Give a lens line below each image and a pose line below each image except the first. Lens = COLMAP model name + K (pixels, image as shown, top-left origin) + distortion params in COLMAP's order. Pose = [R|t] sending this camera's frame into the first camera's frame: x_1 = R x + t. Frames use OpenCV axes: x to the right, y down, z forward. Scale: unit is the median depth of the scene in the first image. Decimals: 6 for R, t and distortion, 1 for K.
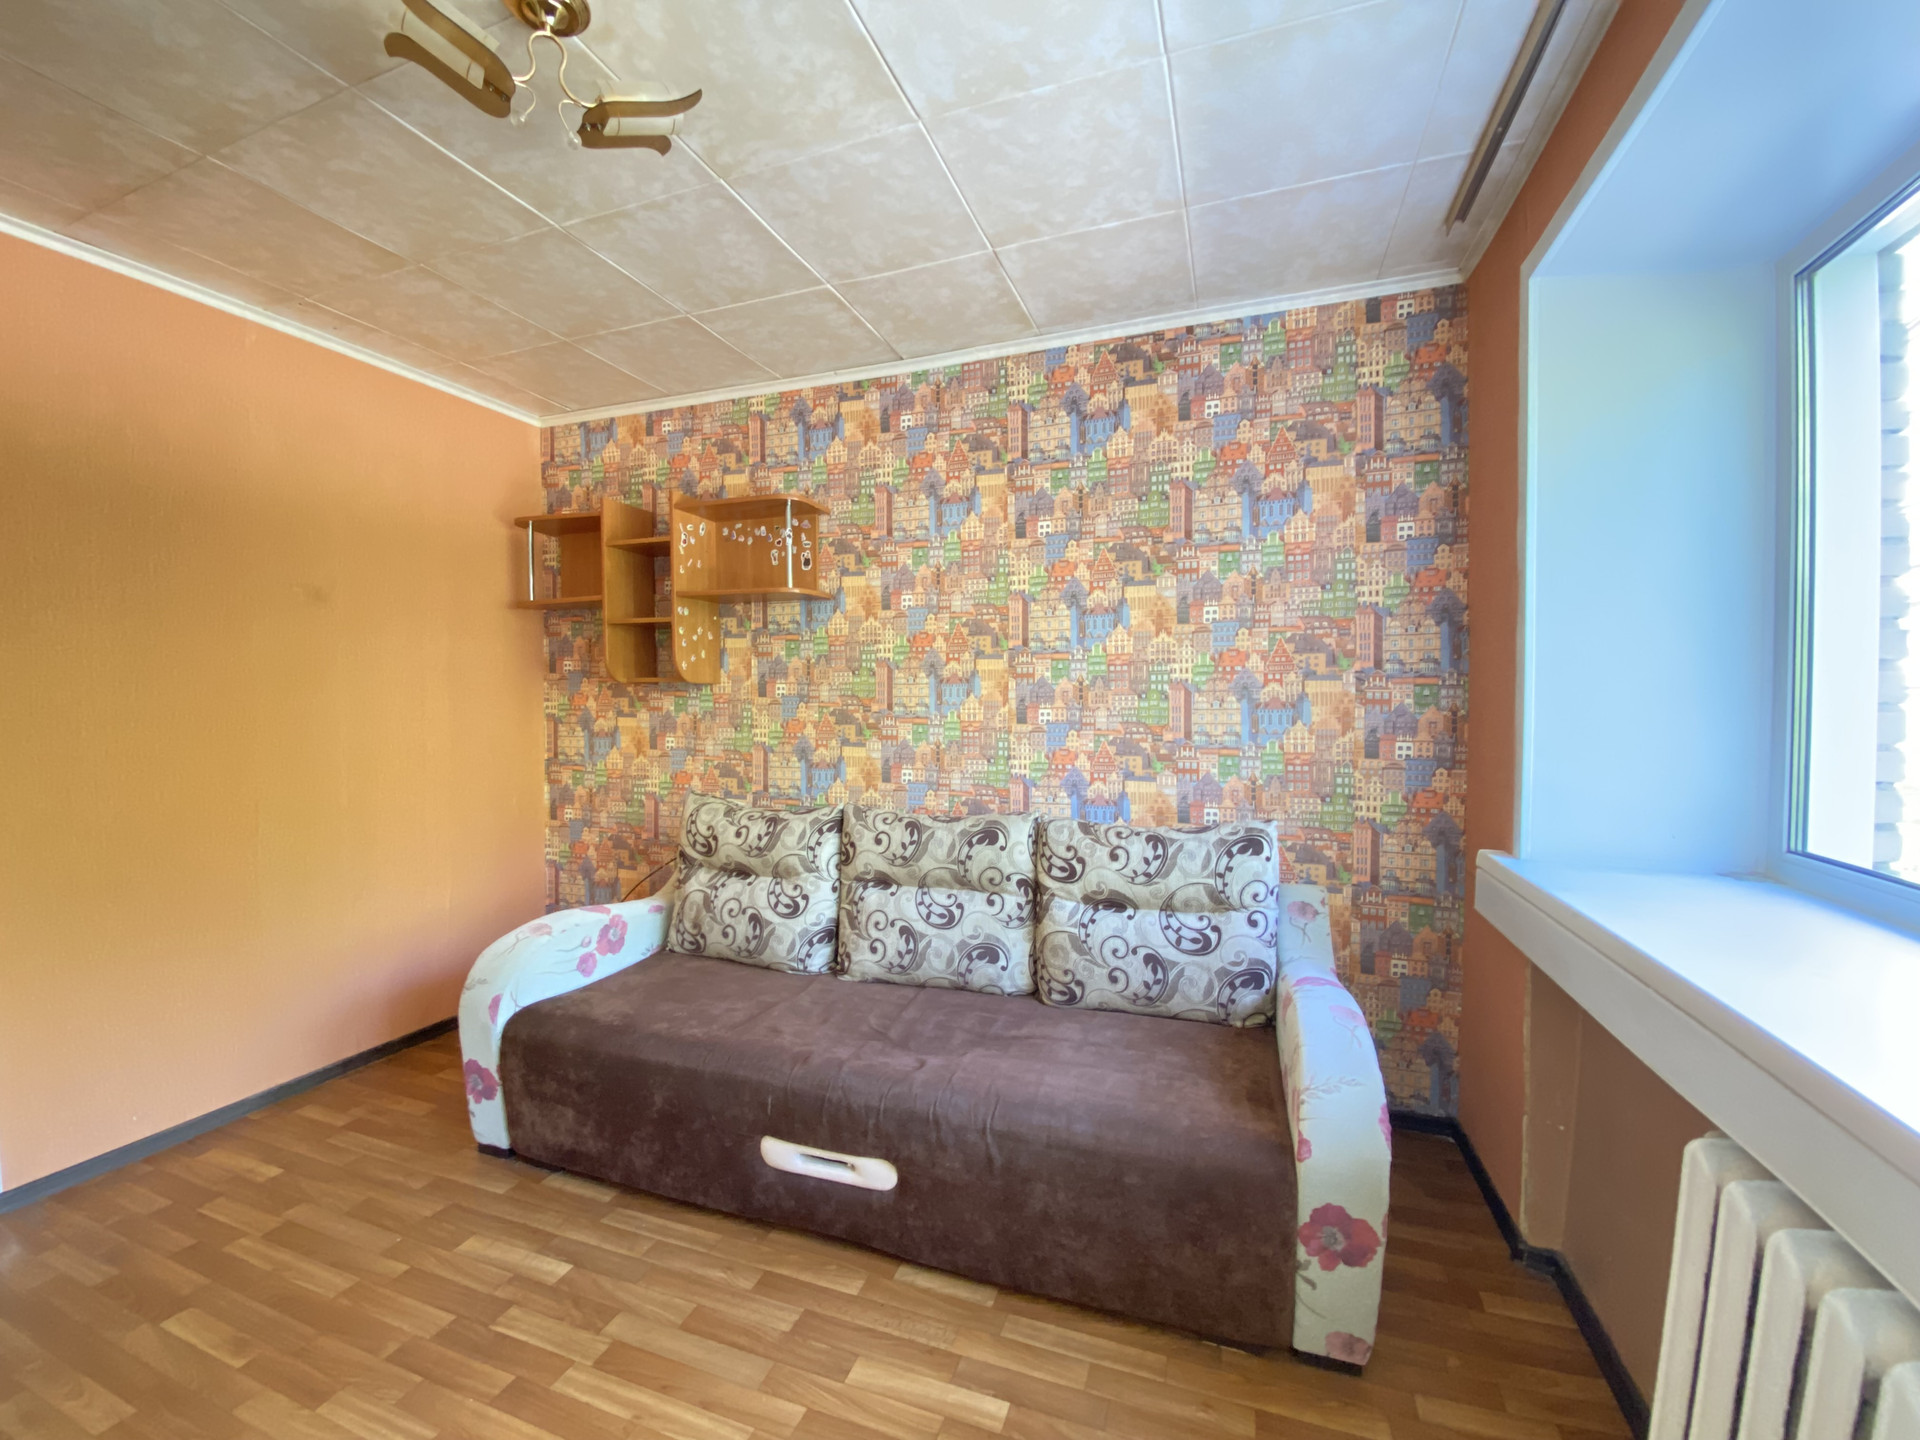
lens RADIAL K [[775.9, 0, 954.8], [0, 775.9, 717.6], [0, 0, 1]] dist [0.029071, -0.024967]
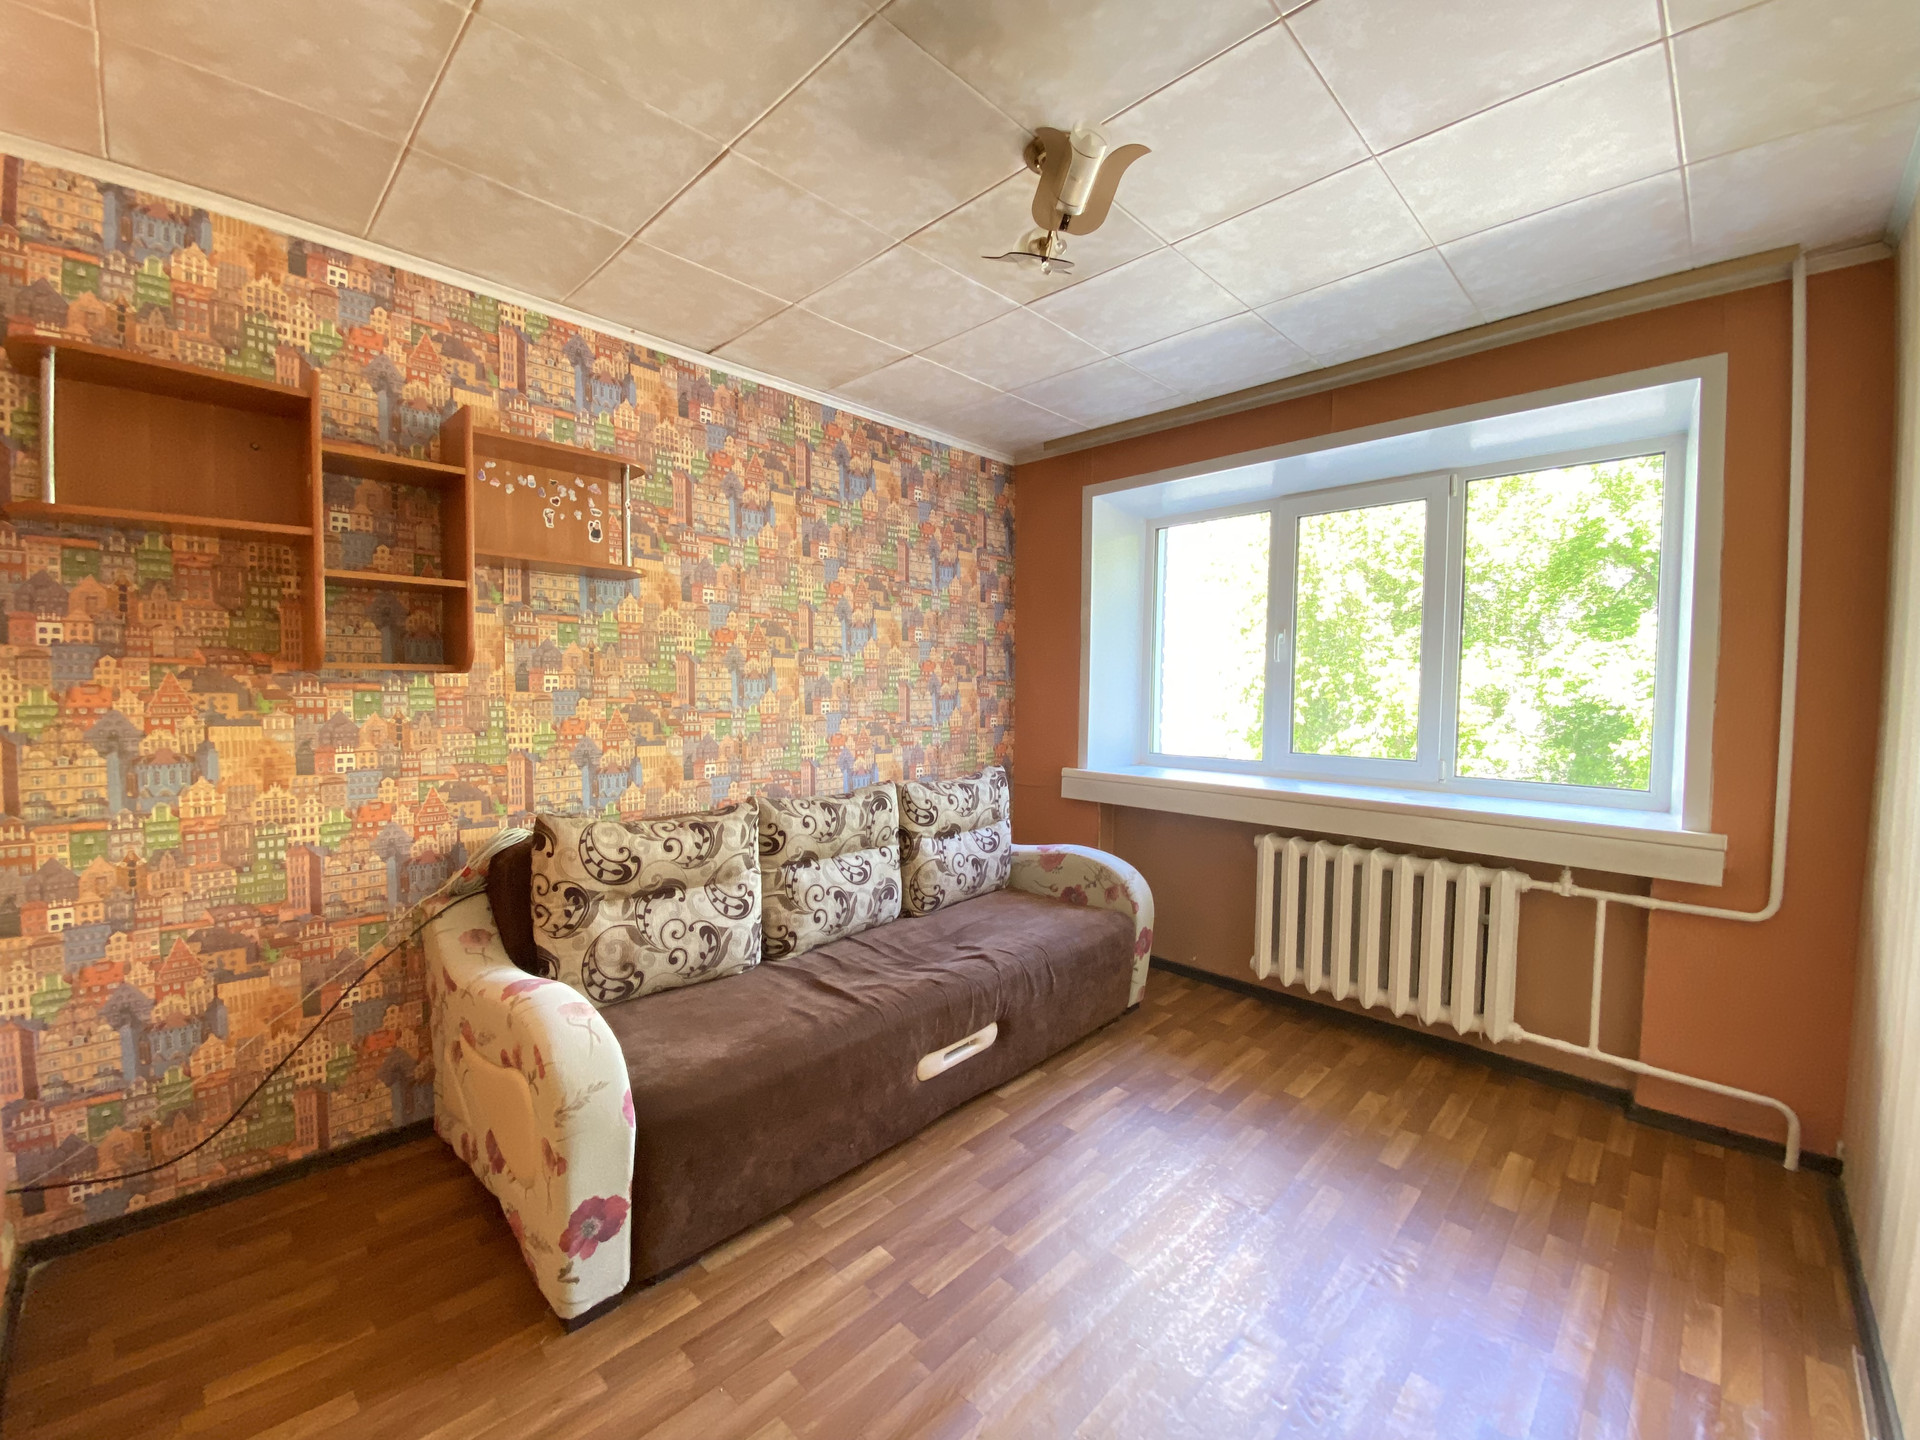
lens RADIAL K [[763.3, 0, 957.1], [0, 763.3, 725.3], [0, 0, 1]] dist [-0.001981, -0.023184]
pose [[0.394978, -0.043257, 0.917672, -0.906012], [0.016857, 0.999064, 0.039839, -0.018261], [-0.918536, -0.000266, 0.395337, 0.341179]]
